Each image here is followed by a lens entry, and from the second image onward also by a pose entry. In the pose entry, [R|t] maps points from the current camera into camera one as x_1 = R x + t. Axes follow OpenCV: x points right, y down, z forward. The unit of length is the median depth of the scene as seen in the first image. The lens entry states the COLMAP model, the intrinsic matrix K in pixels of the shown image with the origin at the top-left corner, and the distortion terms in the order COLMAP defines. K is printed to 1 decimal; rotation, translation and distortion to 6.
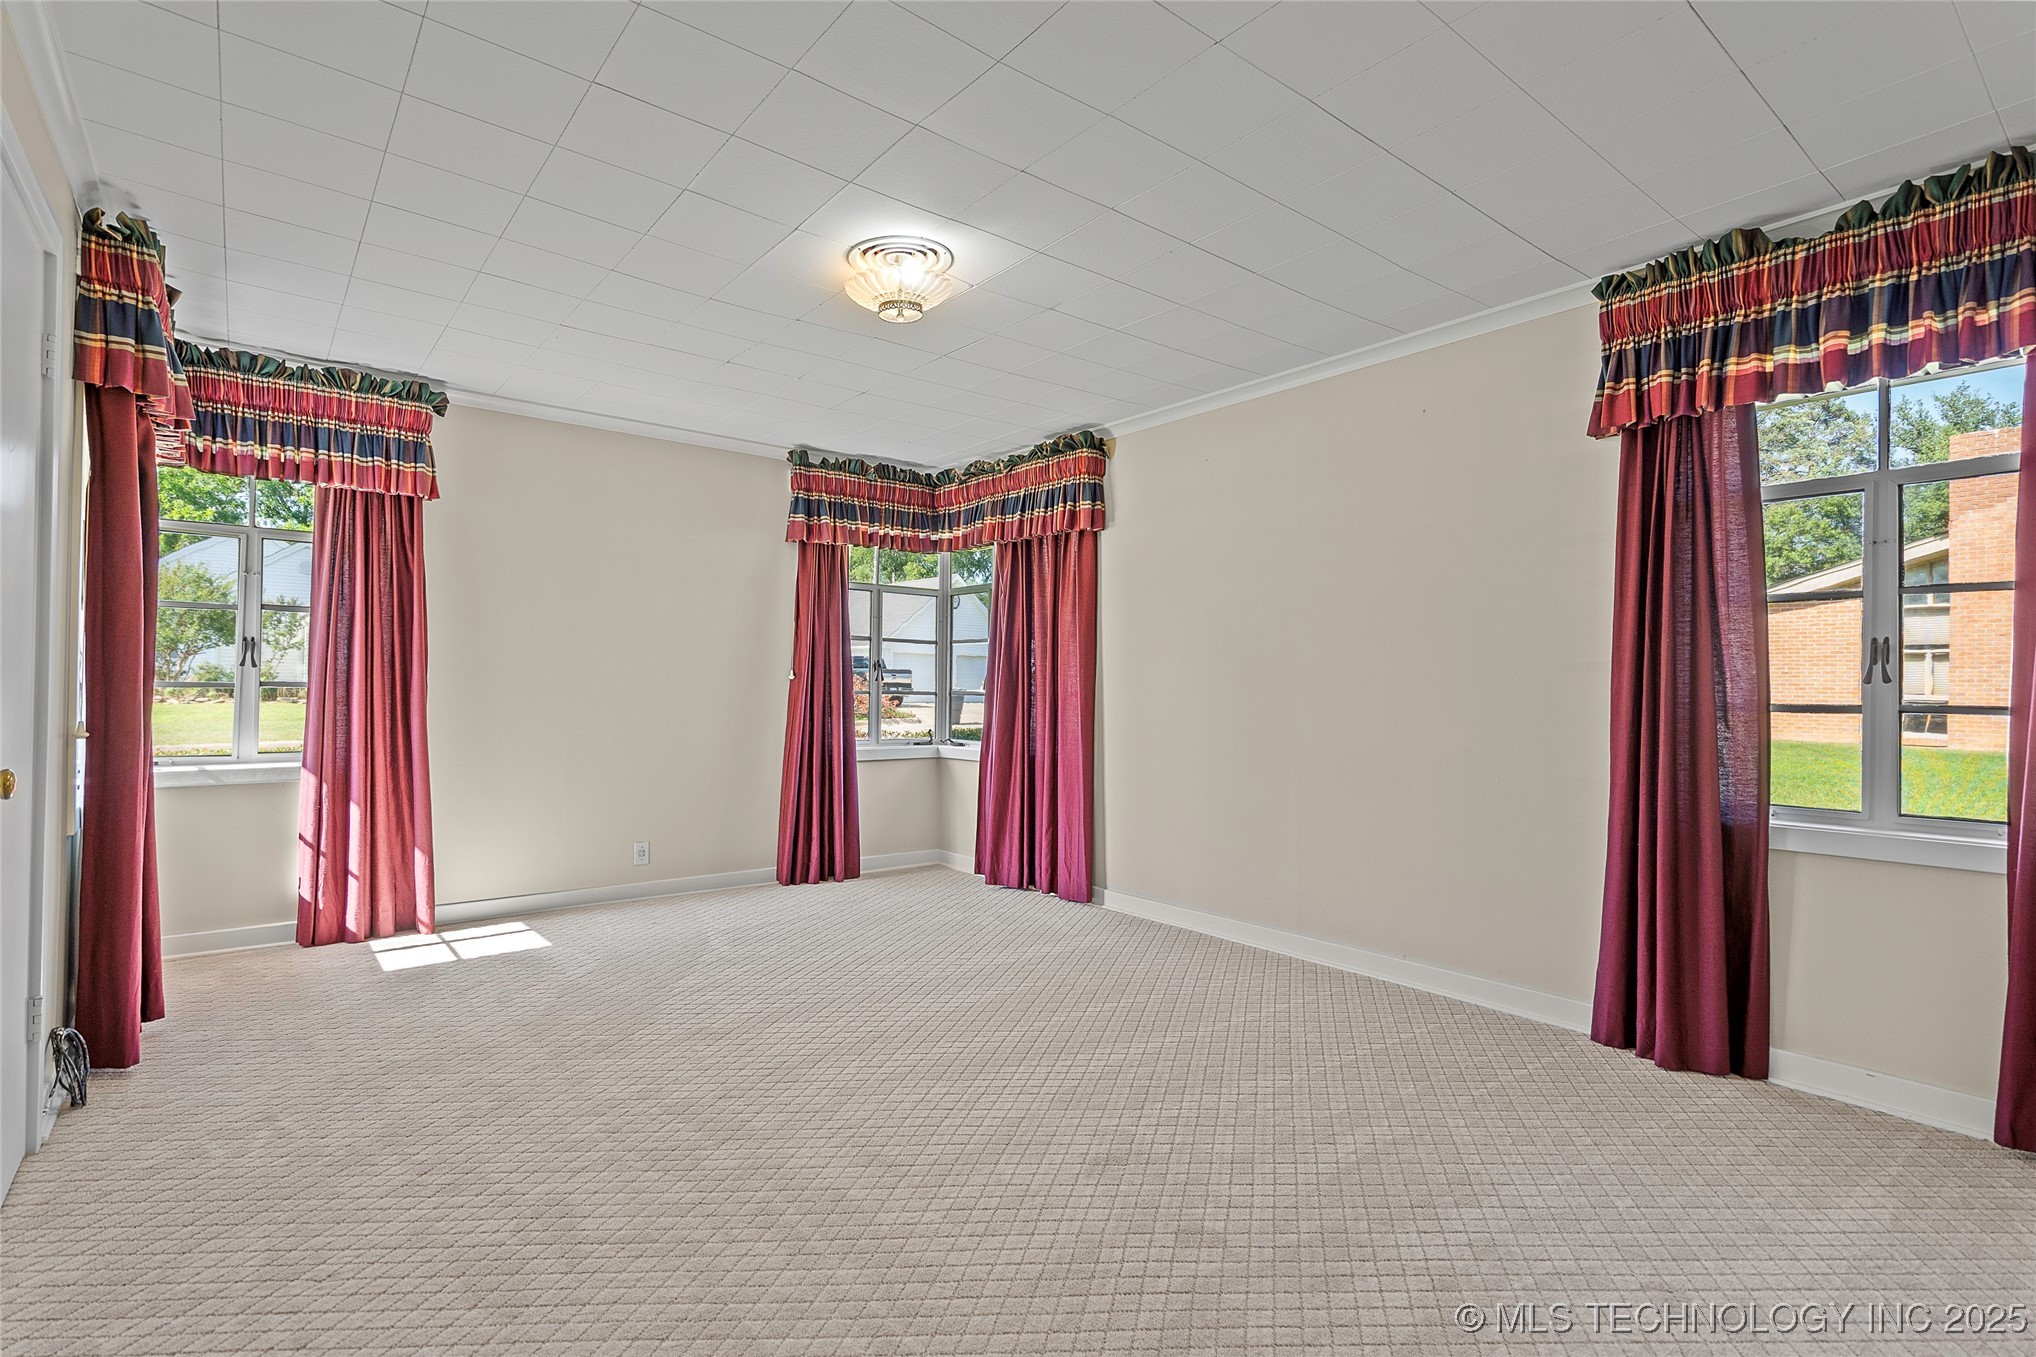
lens RADIAL K [[947.3, 0, 1018.0], [0, 947.3, 678.5], [0, 0, 1]] dist [0.001841, 0.000654]
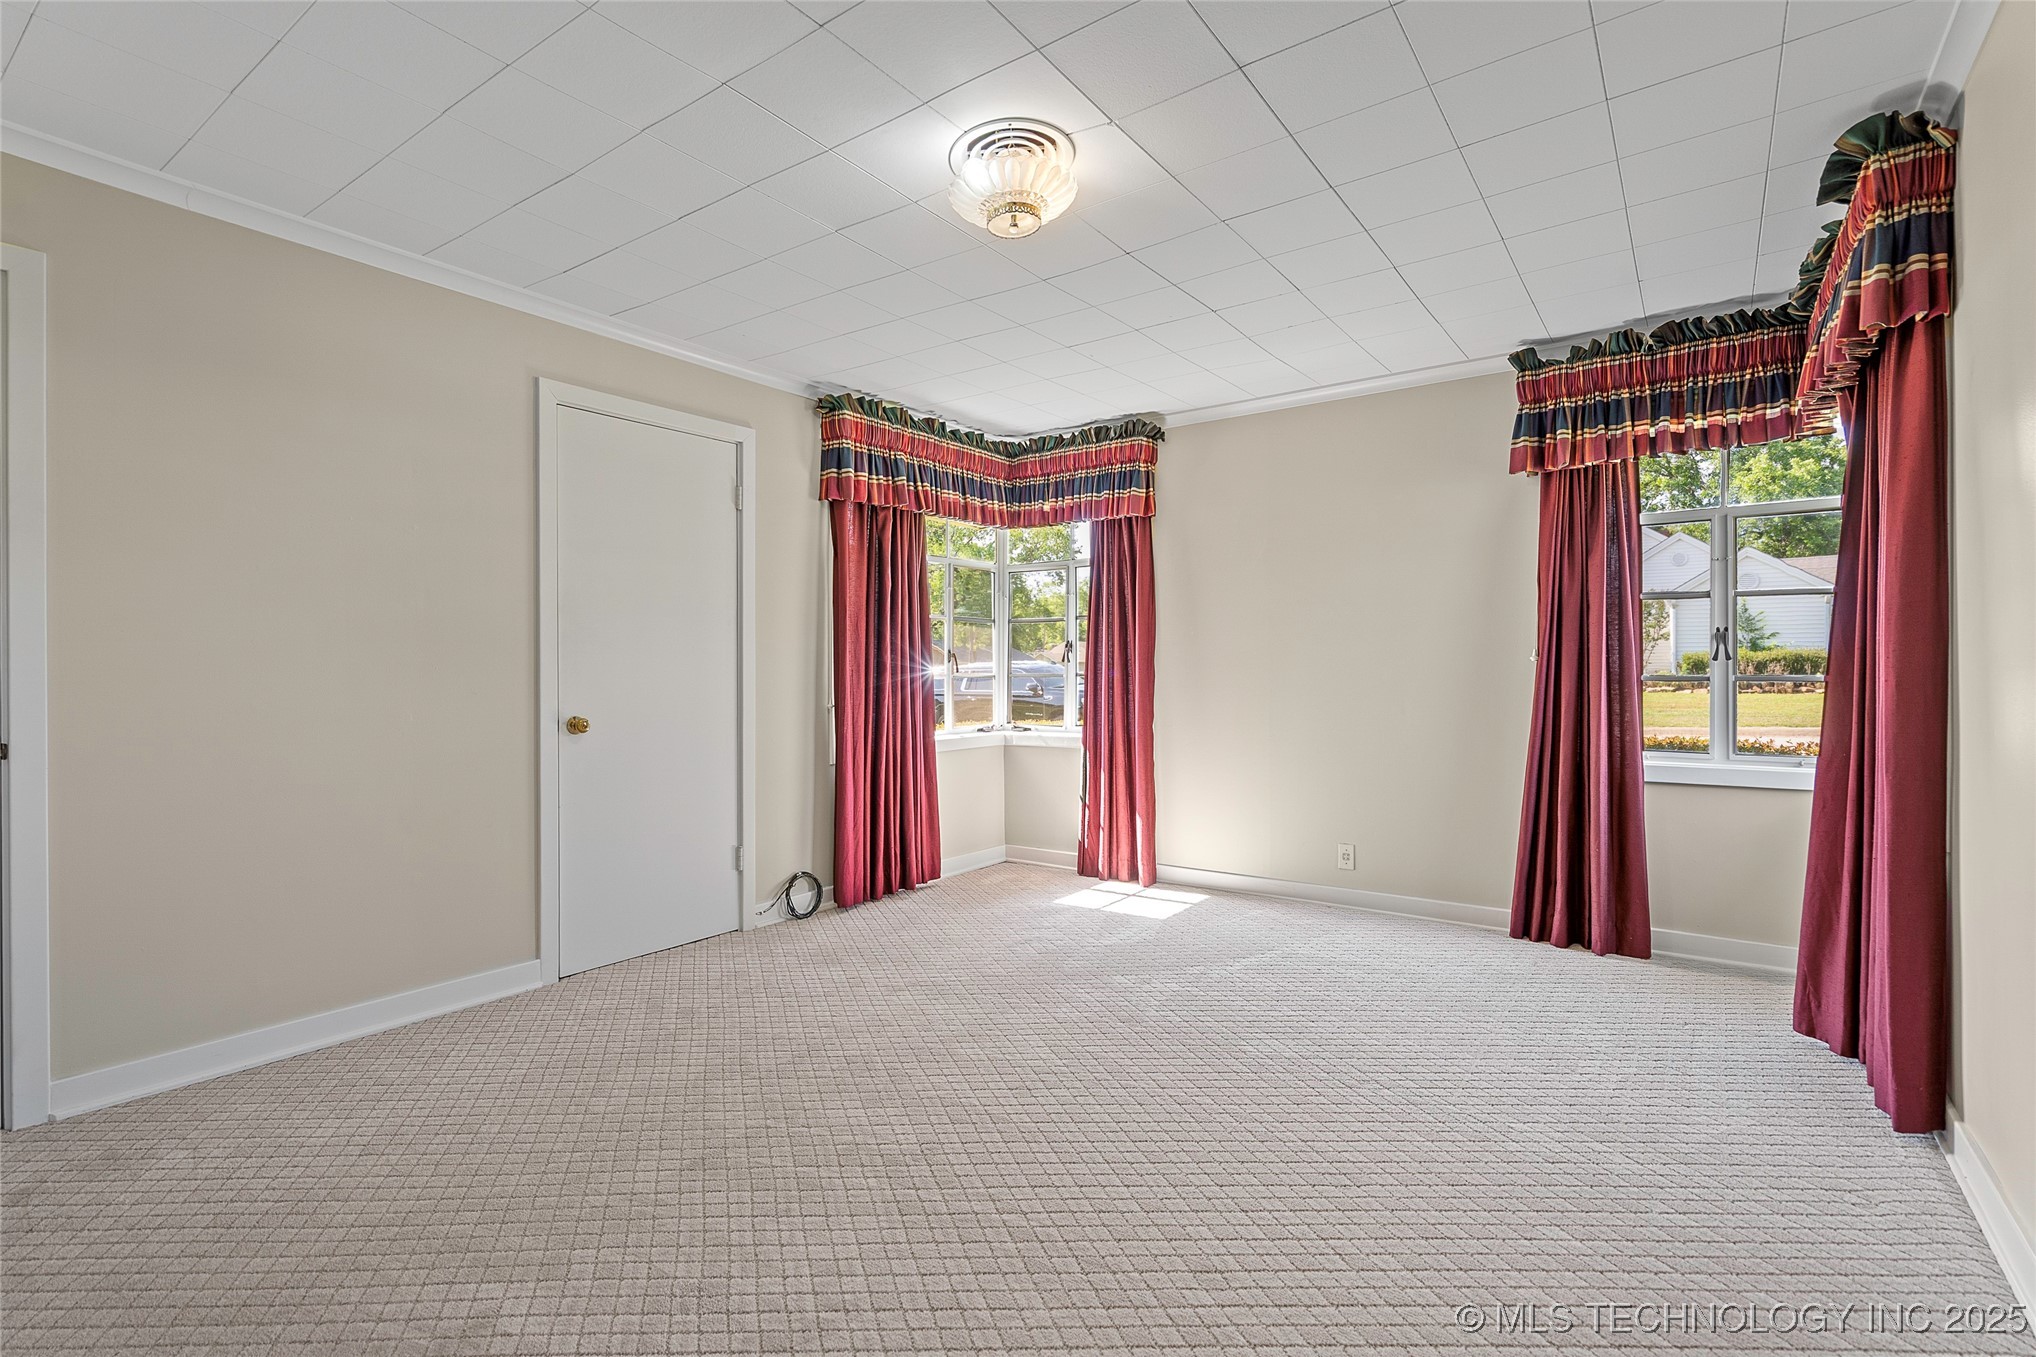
lens RADIAL K [[947.3, 0, 1018.0], [0, 947.3, 678.5], [0, 0, 1]] dist [0.001841, 0.000654]
pose [[0.278593, -0.006969, -0.960384, 0.452417], [0.017330, 0.999847, -0.002228, 0.010783], [0.960253, -0.016023, 0.278672, 0.515207]]
